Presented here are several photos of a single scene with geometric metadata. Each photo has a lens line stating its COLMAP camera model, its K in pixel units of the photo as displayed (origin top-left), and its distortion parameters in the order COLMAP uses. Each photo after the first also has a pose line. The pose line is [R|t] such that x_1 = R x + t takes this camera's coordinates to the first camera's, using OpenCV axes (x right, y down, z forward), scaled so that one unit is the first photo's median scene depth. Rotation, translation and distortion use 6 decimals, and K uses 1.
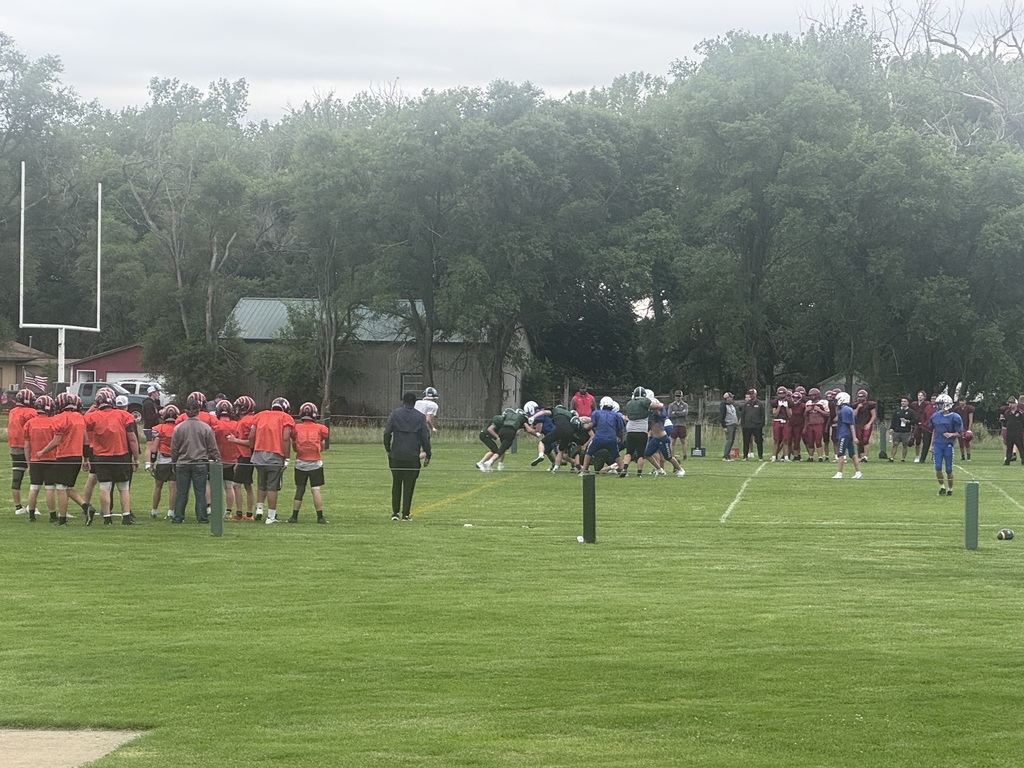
lens RADIAL K [[3429.1, 0, 512.0], [0, 3429.1, 384.0], [0, 0, 1]] dist [-0.564262, 21.158656]
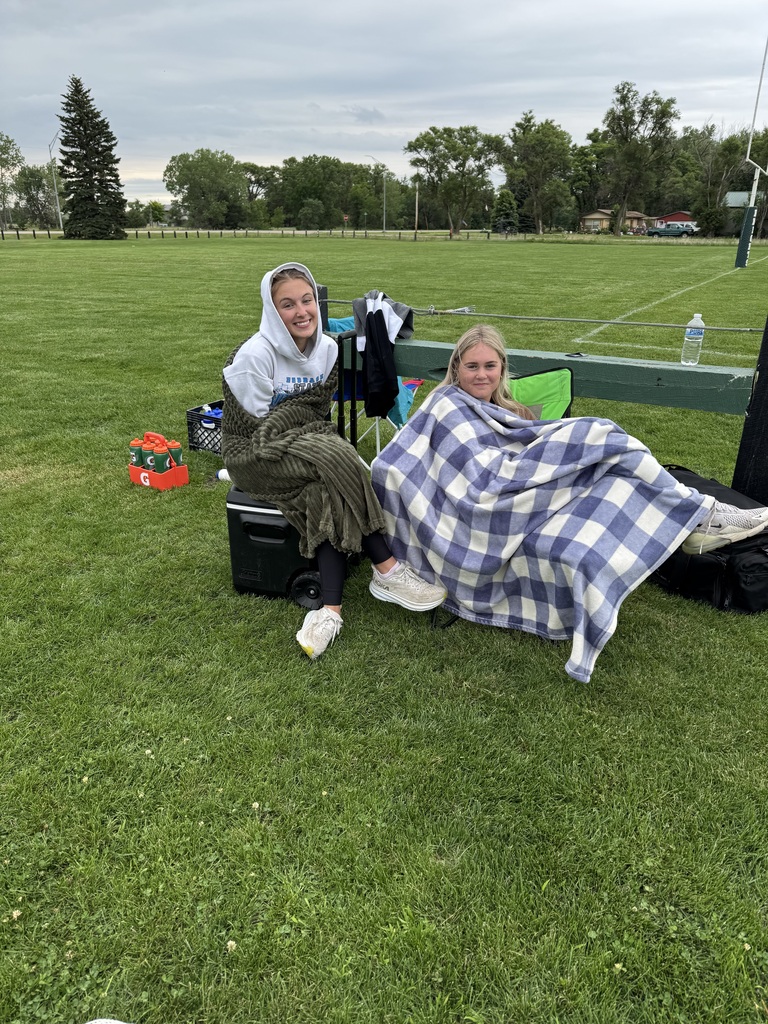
lens RADIAL K [[711.0, 0, 384.0], [0, 711.0, 512.0], [0, 0, 1]] dist [0.001810, -0.001184]
pose [[0.906197, 0.149987, -0.395361, -0.190162], [0.006043, 0.930291, 0.366773, 0.012698], [0.422812, -0.334758, 0.842121, 0.846332]]
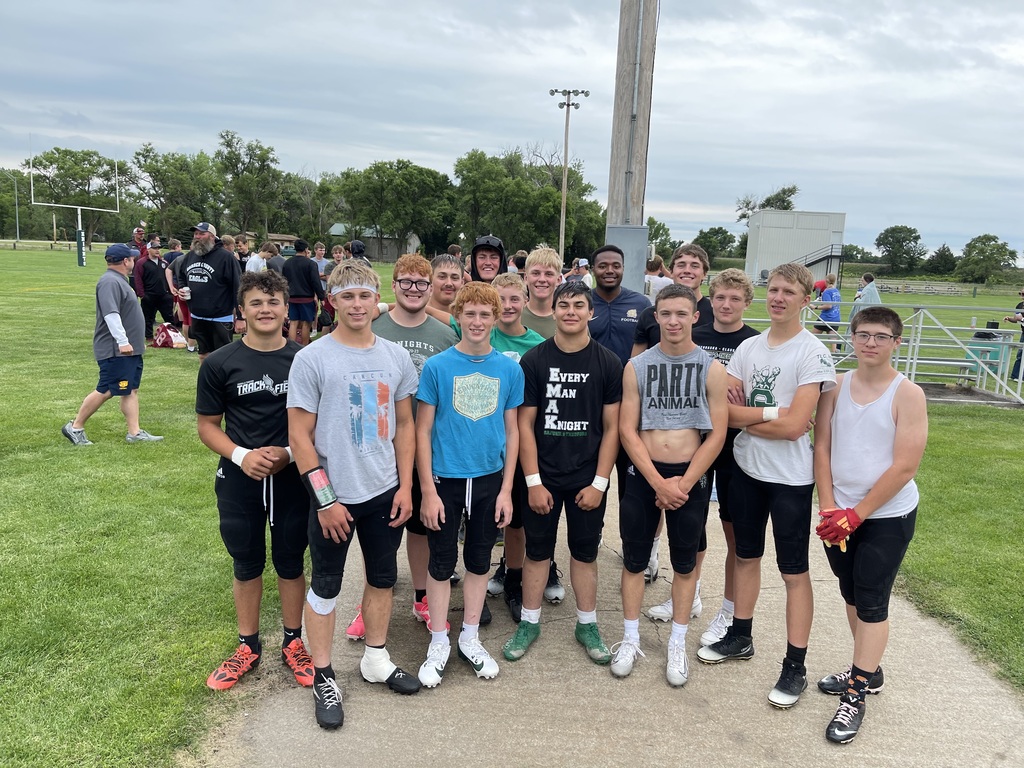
lens RADIAL K [[772.7, 0, 512.0], [0, 772.7, 384.0], [0, 0, 1]] dist [0.055787, -0.085155]
pose [[0.998778, 0.027829, 0.040834, 0.221760], [-0.034027, 0.986540, 0.159938, 0.011952], [-0.035833, -0.161132, 0.986282, 0.557301]]
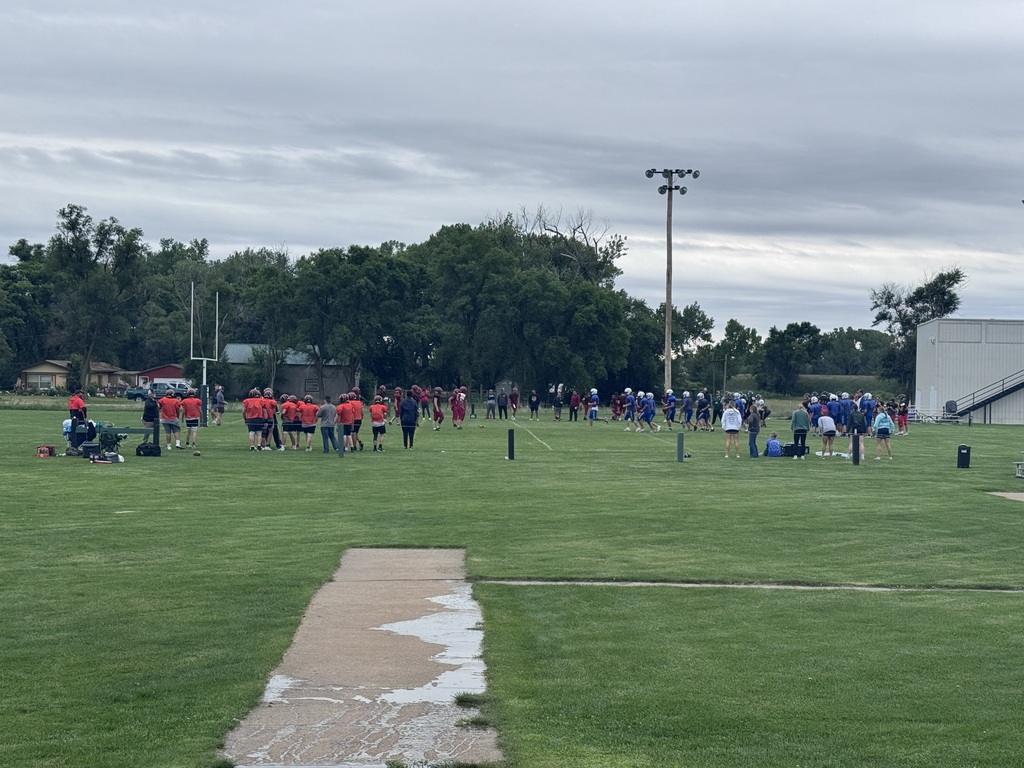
lens RADIAL K [[1566.1, 0, 512.0], [0, 1566.1, 384.0], [0, 0, 1]] dist [0.264642, -0.056556]
pose [[0.990793, 0.002589, 0.135363, -0.108150], [-0.002711, 0.999996, 0.000719, -0.003201], [-0.135360, -0.001079, 0.990796, -0.007225]]
